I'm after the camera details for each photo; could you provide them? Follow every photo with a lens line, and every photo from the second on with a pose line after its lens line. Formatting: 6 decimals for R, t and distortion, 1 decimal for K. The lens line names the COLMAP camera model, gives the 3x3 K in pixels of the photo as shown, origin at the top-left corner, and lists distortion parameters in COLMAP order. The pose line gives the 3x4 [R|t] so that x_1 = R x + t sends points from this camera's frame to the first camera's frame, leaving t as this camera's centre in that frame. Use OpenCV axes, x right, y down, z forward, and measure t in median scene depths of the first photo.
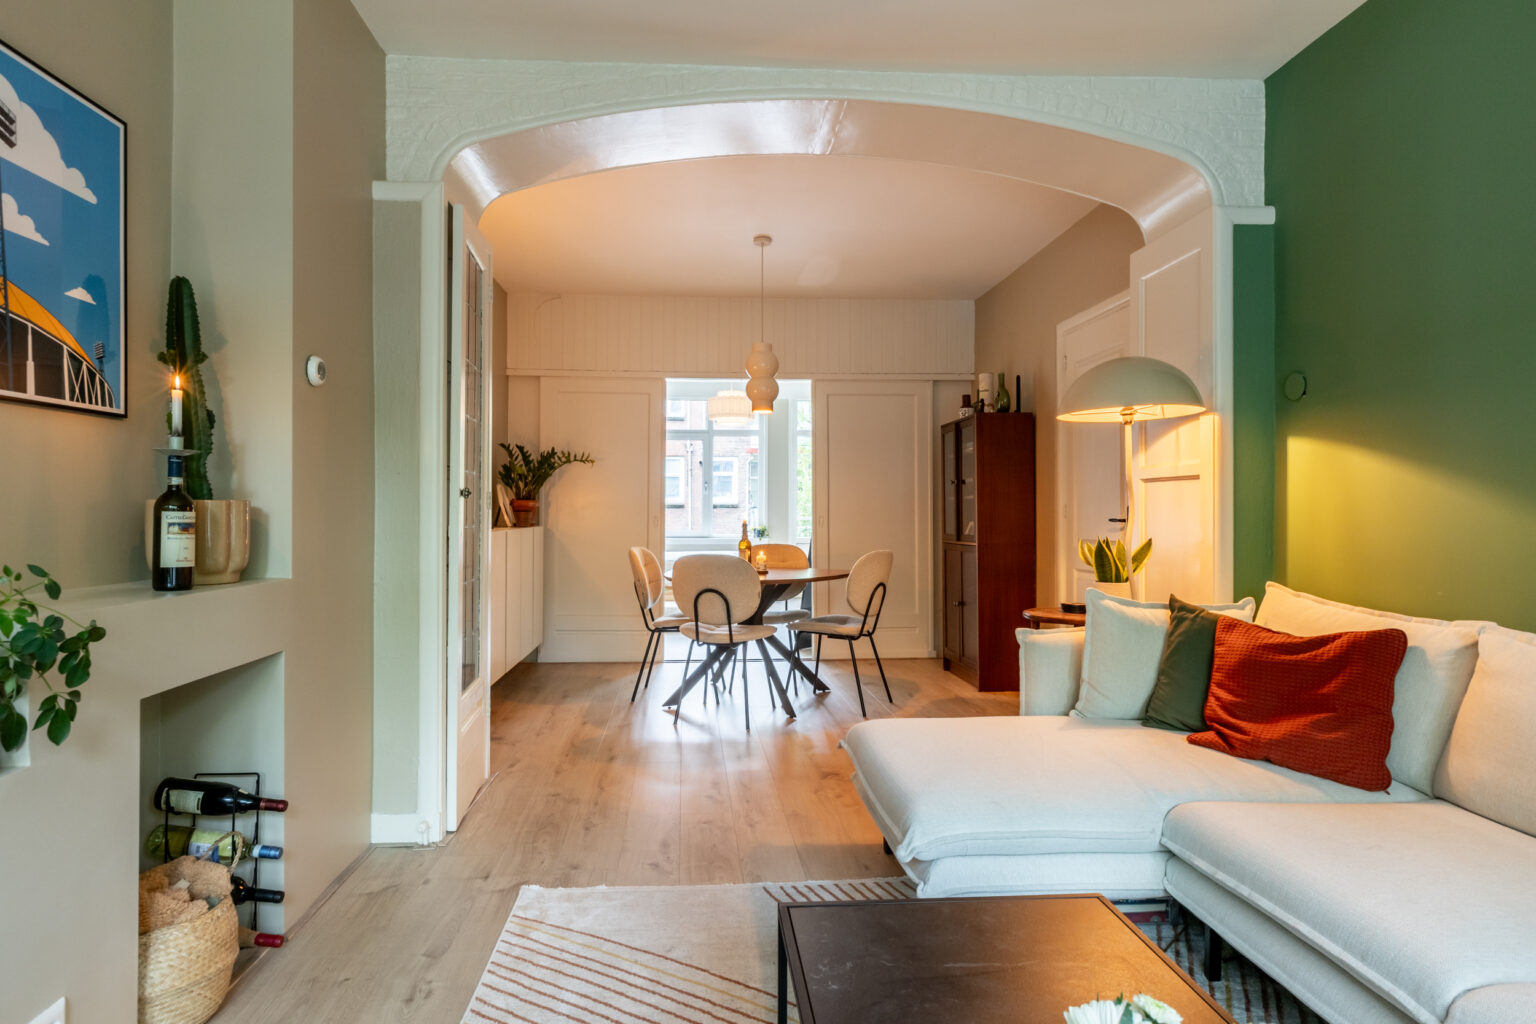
lens RADIAL K [[844.4, 0, 746.8], [0, 844.4, 504.4], [0, 0, 1]] dist [0.005888, -0.003209]
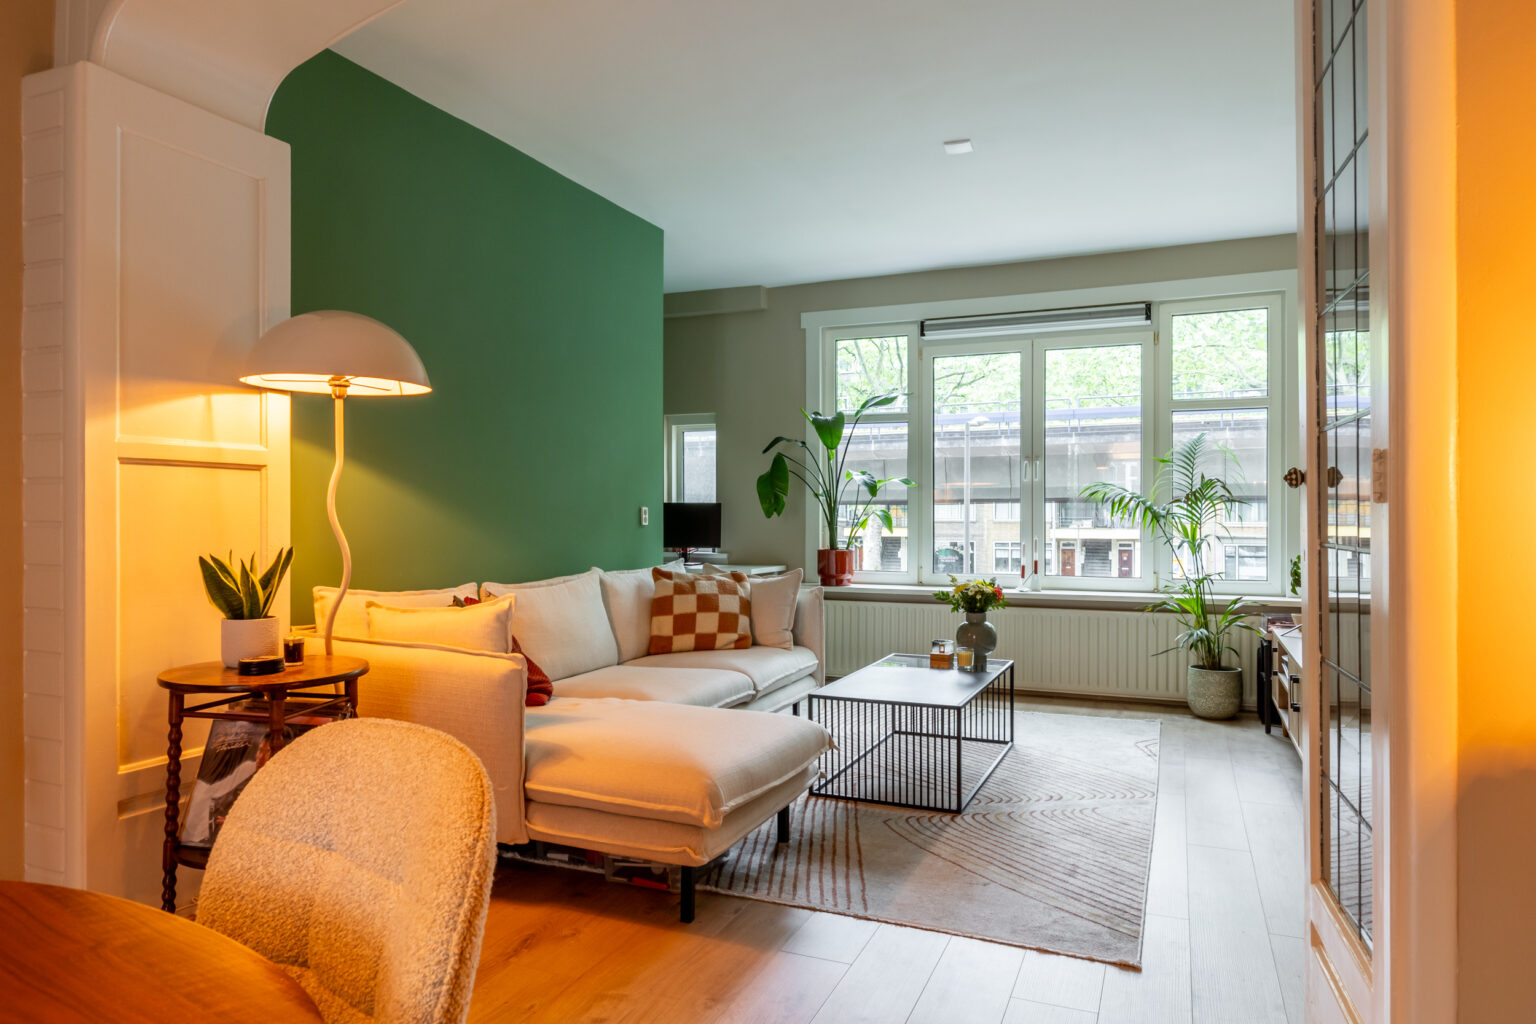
lens RADIAL K [[966.1, 0, 769.2], [0, 966.1, 515.5], [0, 0, 1]] dist [0.001207, 0.001504]
pose [[-0.892135, -0.000434, 0.451768, -0.276210], [-0.005564, 0.999934, -0.010026, 0.016671], [-0.451734, -0.011458, -0.892079, 1.508067]]
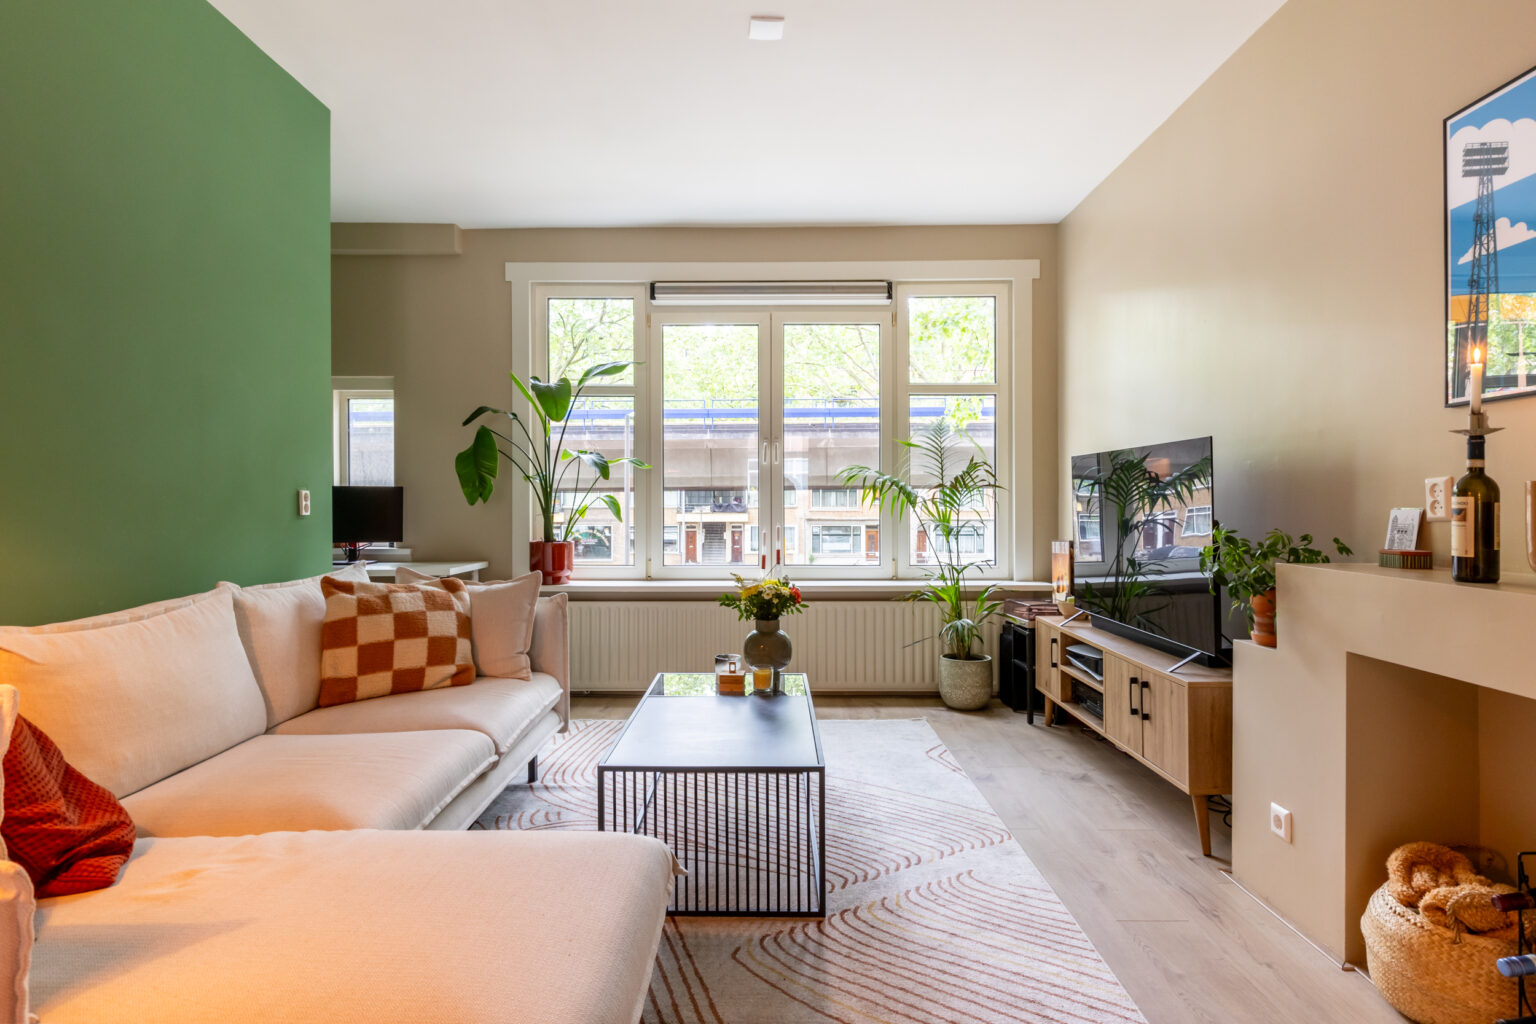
lens RADIAL K [[844.4, 0, 762.5], [0, 844.4, 505.8], [0, 0, 1]] dist [0.005888, -0.003209]
pose [[-0.997183, 0.001793, 0.074987, 0.016631], [0.001270, 0.999975, -0.007024, 0.013943], [-0.074998, -0.006909, -0.997160, 1.128981]]
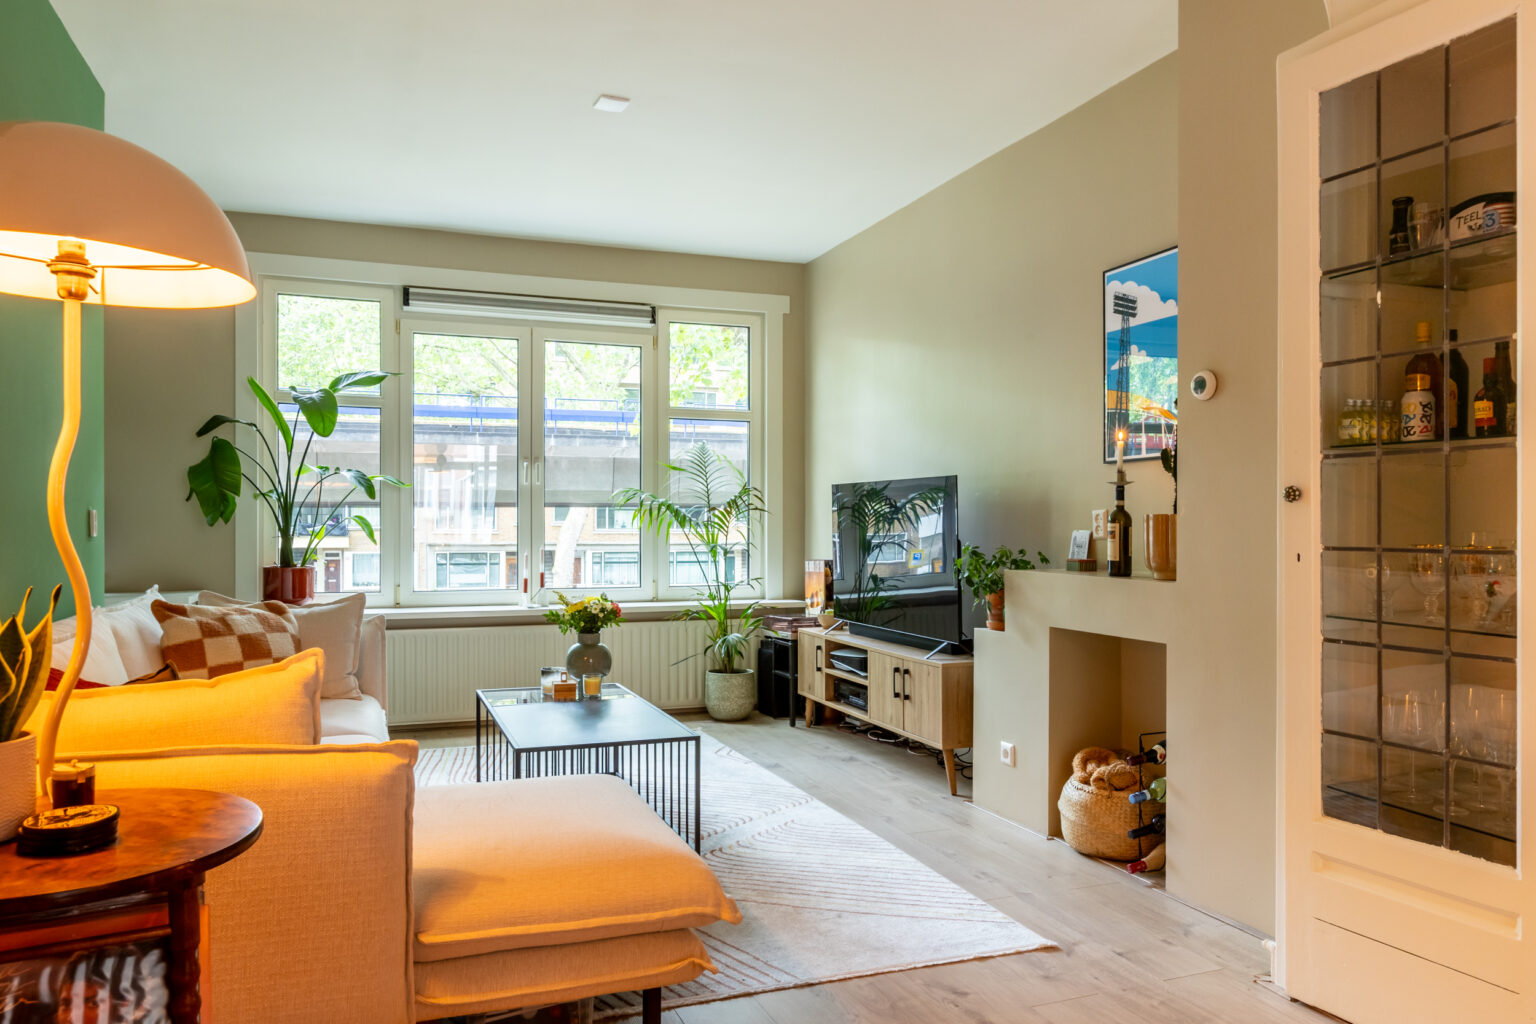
lens RADIAL K [[1048.6, 0, 757.7], [0, 1048.6, 527.1], [0, 0, 1]] dist [-0.004811, 0.001316]
pose [[-0.957676, -0.000867, -0.287849, 0.264267], [0.001188, 0.999975, -0.006965, 0.015664], [0.287847, -0.007012, -0.957651, 1.472854]]
